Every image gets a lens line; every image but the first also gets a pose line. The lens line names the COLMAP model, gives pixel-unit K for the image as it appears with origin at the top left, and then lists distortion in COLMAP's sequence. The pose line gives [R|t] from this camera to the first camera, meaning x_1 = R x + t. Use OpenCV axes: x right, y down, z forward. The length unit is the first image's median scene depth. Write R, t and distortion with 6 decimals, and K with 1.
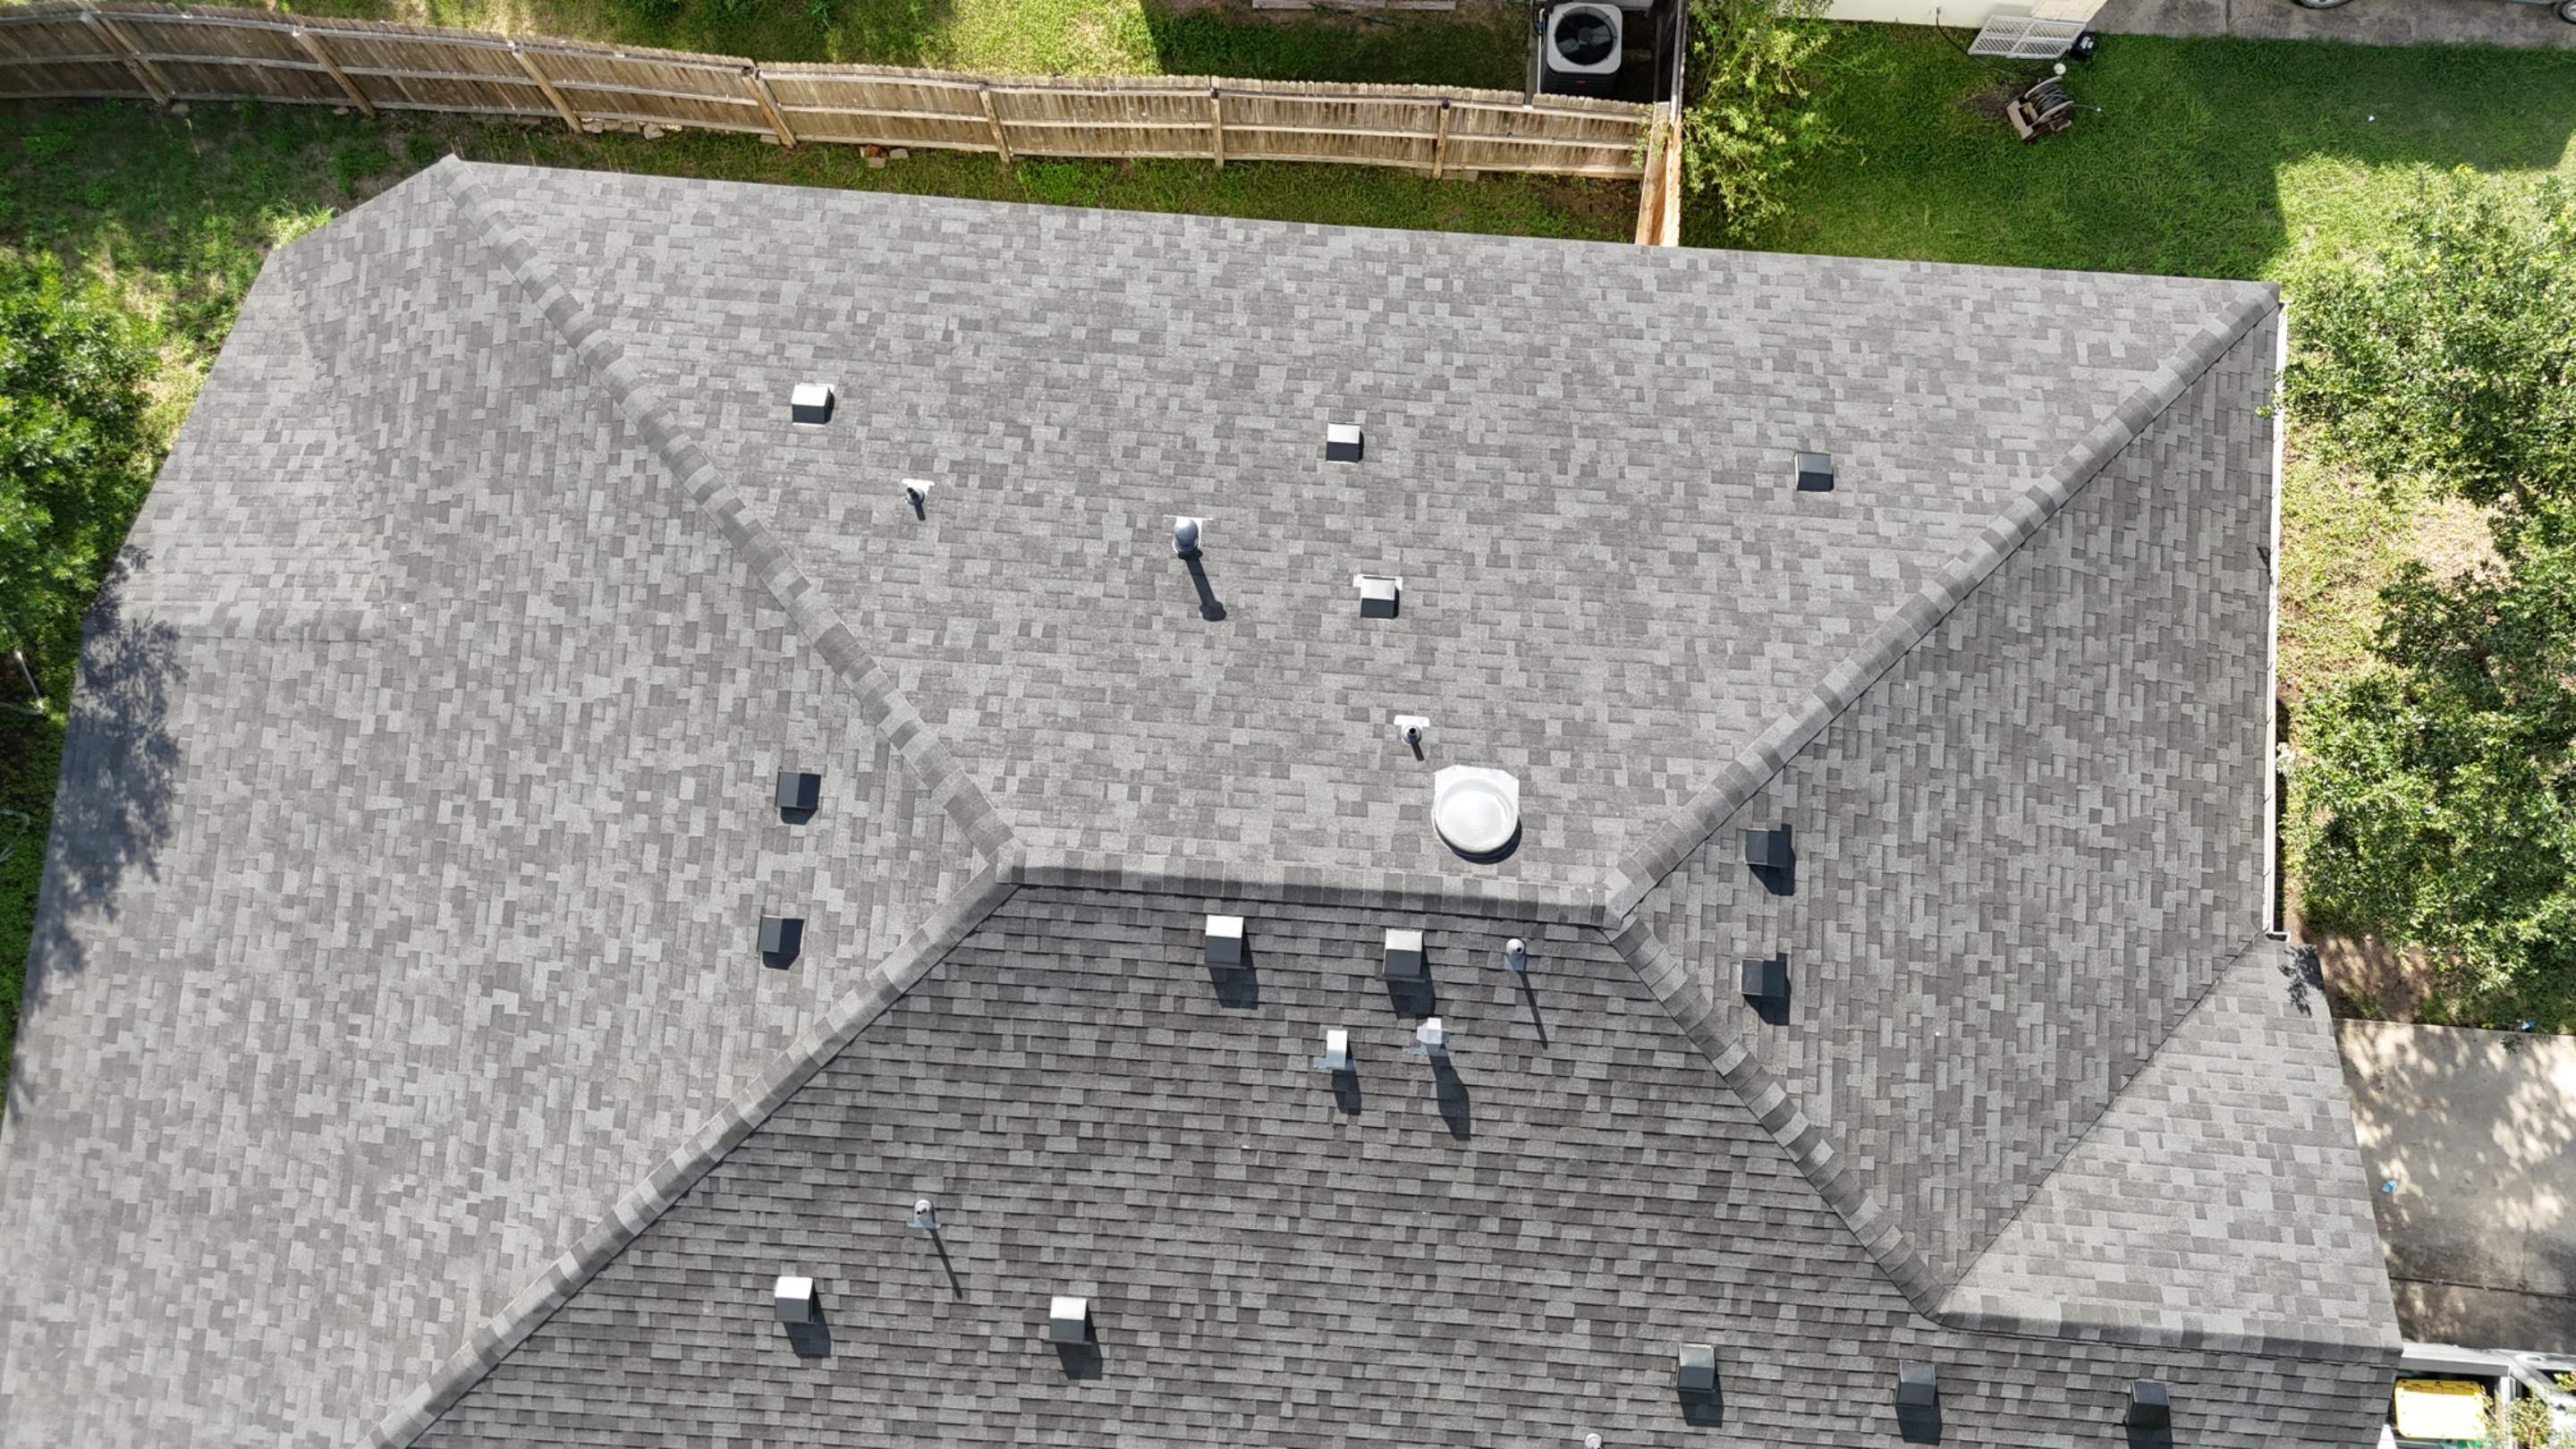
lens RADIAL K [[1902.2, 0, 1288.2], [0, 1902.2, 714.9], [0, 0, 1]] dist [0.078261, -0.080838]
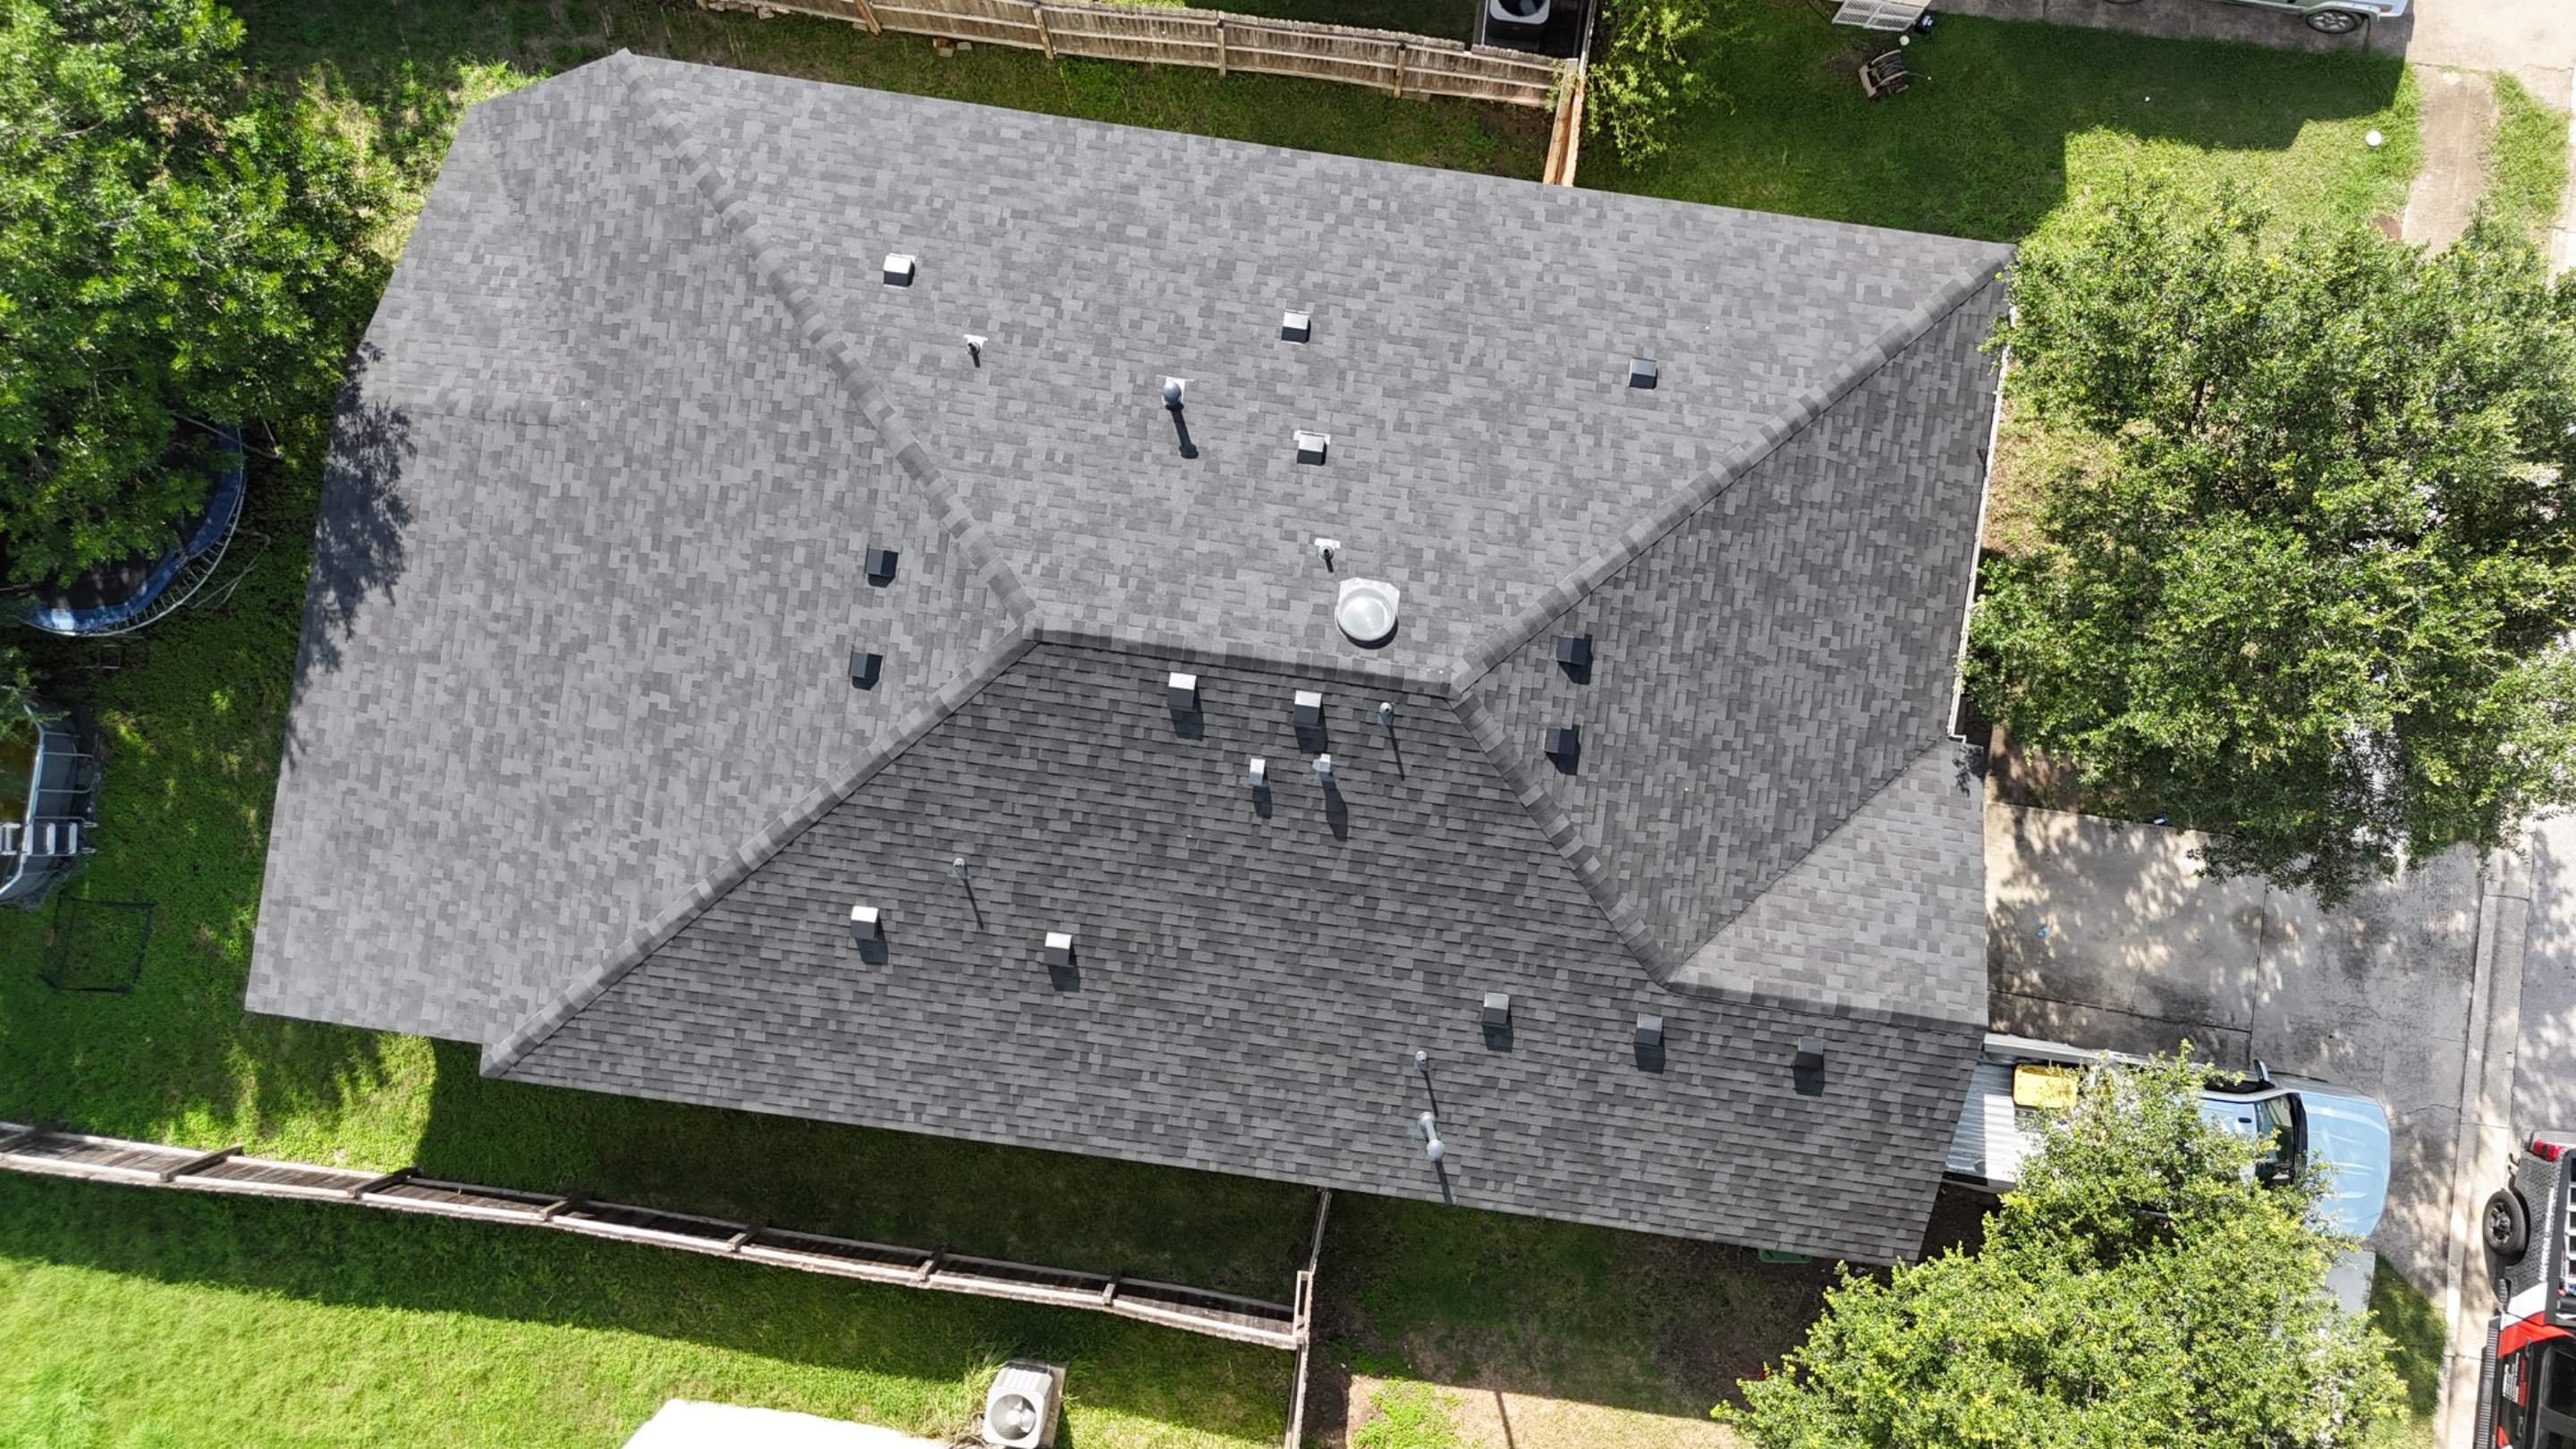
lens RADIAL K [[1902.2, 0, 1286.9], [0, 1902.2, 716.7], [0, 0, 1]] dist [0.078261, -0.080838]
pose [[0.997853, 0.065339, 0.004561, 0.036906], [-0.065434, 0.991361, 0.113671, -0.025922], [0.002906, -0.113725, 0.993508, -0.379039]]
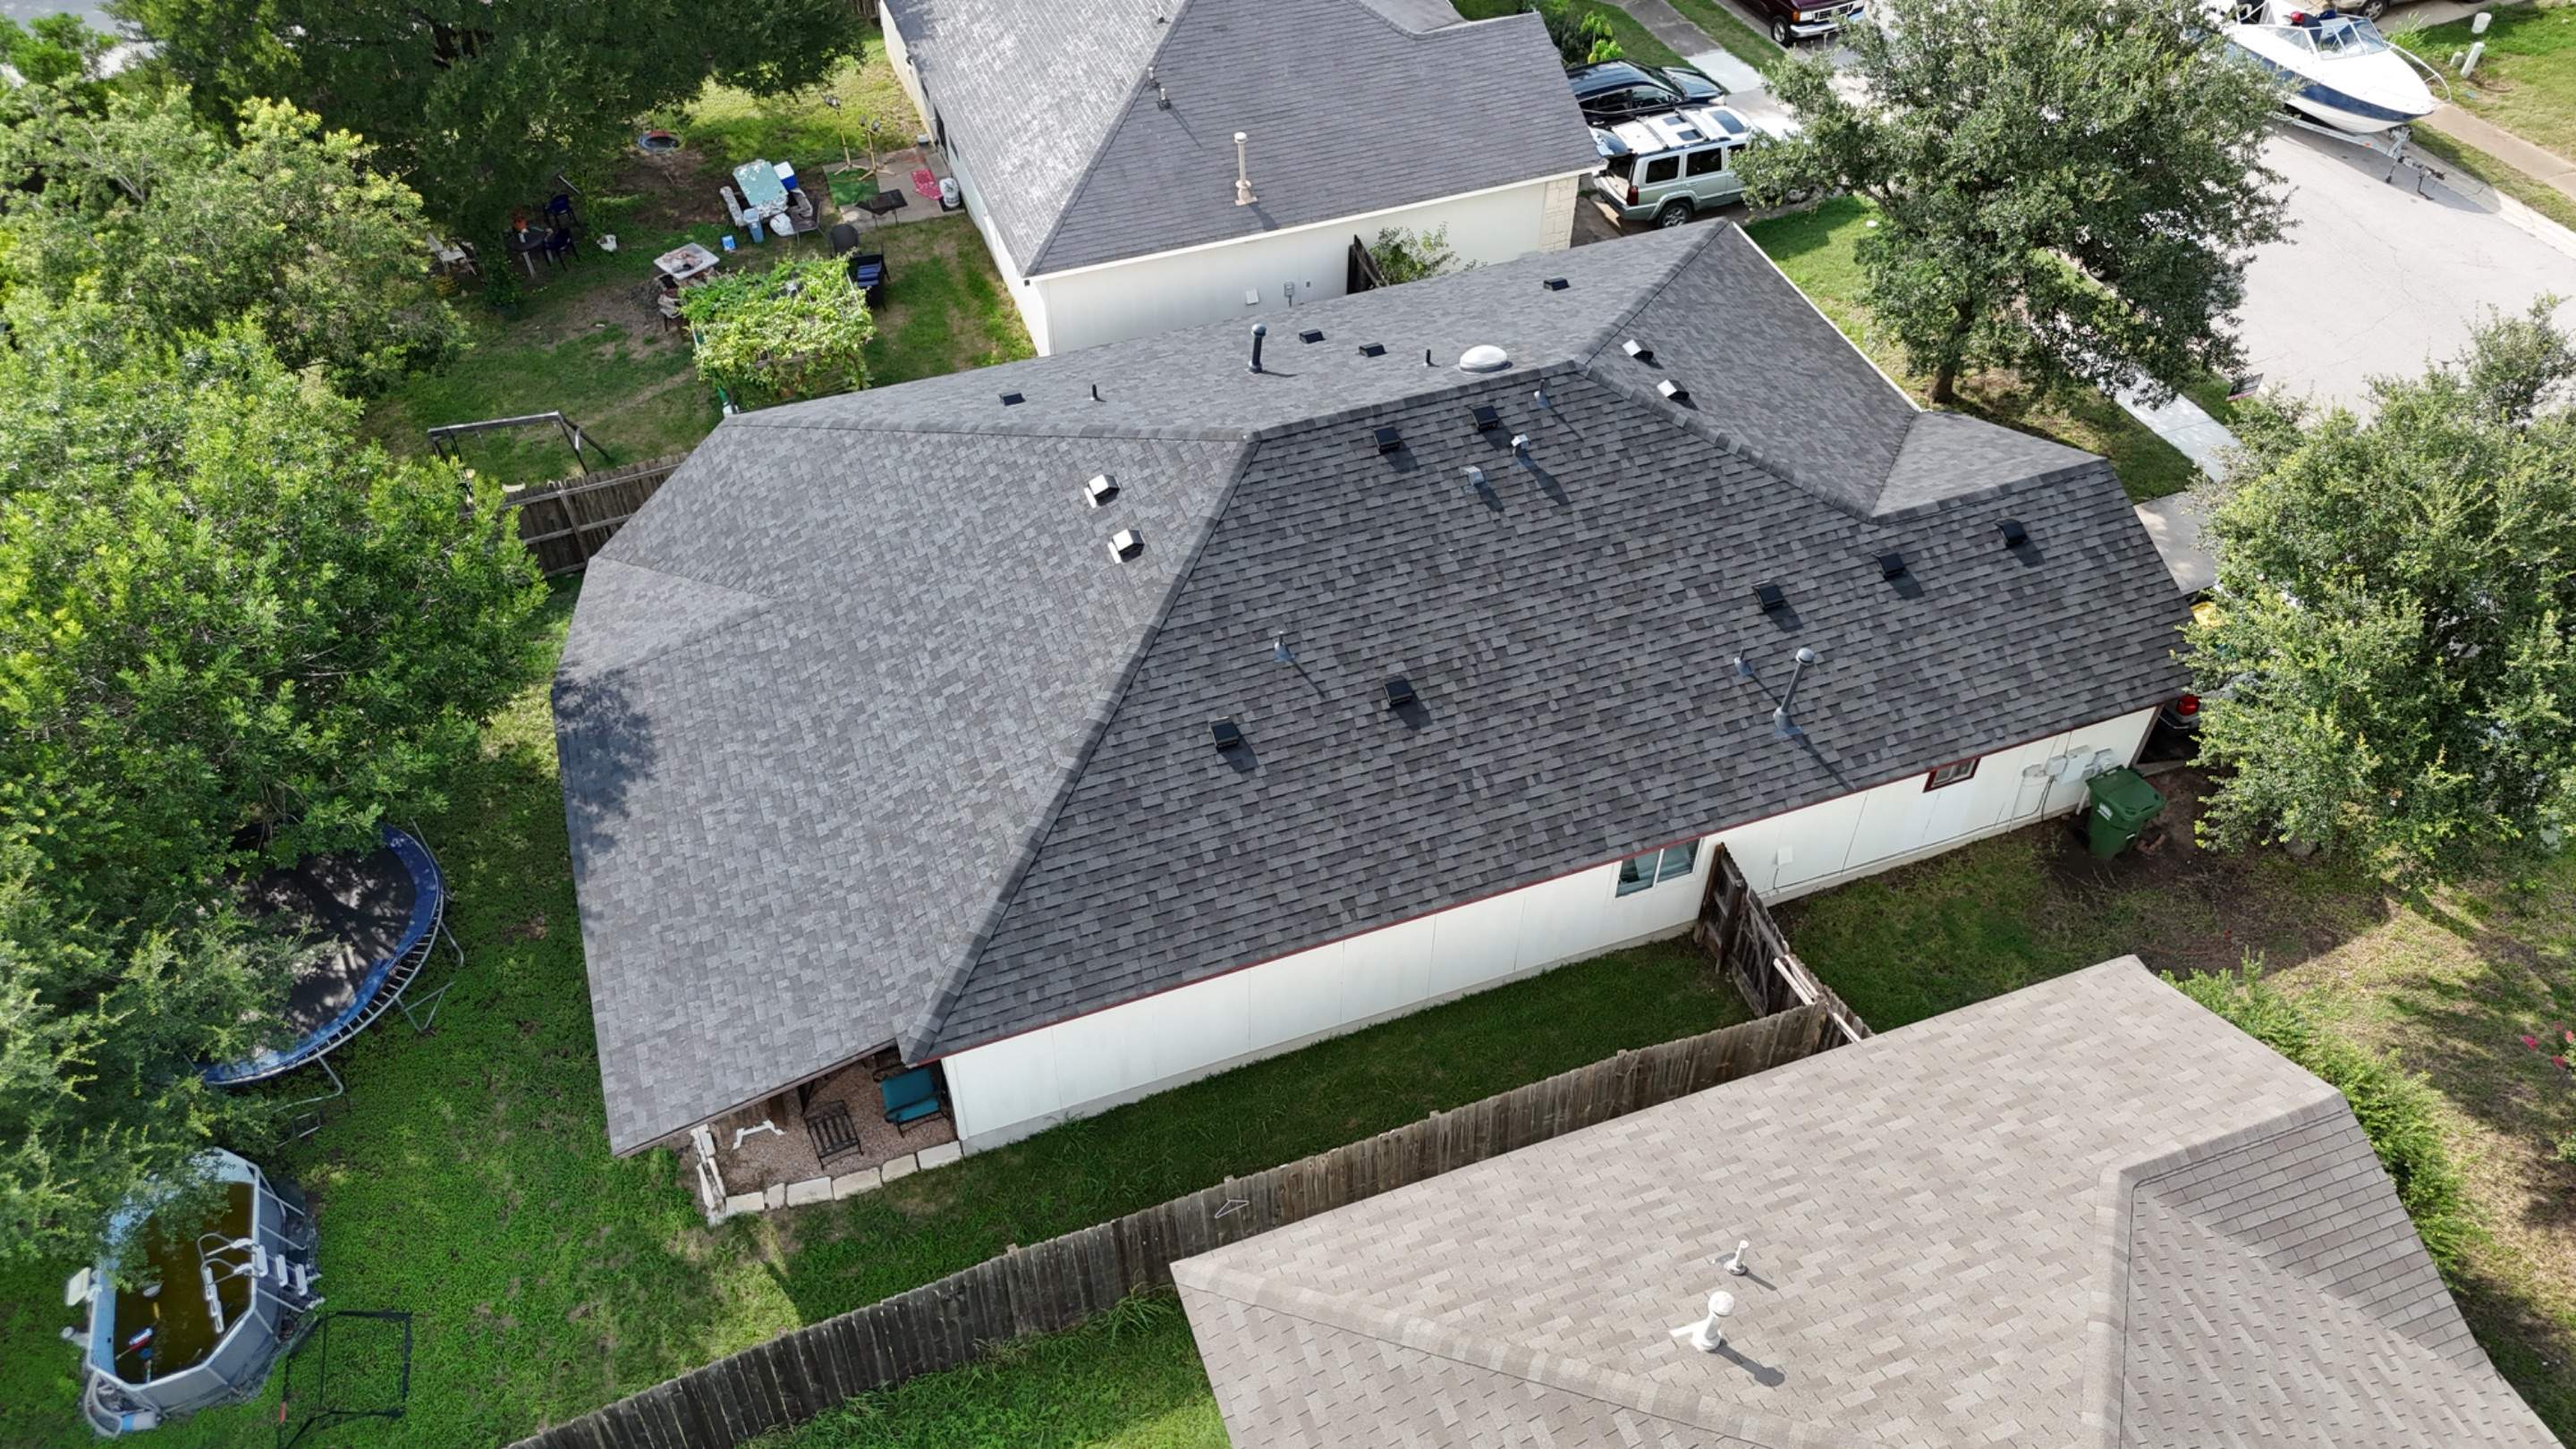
lens RADIAL K [[1902.2, 0, 1285.5], [0, 1902.2, 718.1], [0, 0, 1]] dist [0.078261, -0.080838]
pose [[0.911275, -0.287425, 0.294898, -0.637229], [0.408483, 0.721613, -0.558942, 1.124756], [-0.052148, 0.629811, 0.774996, -0.127318]]
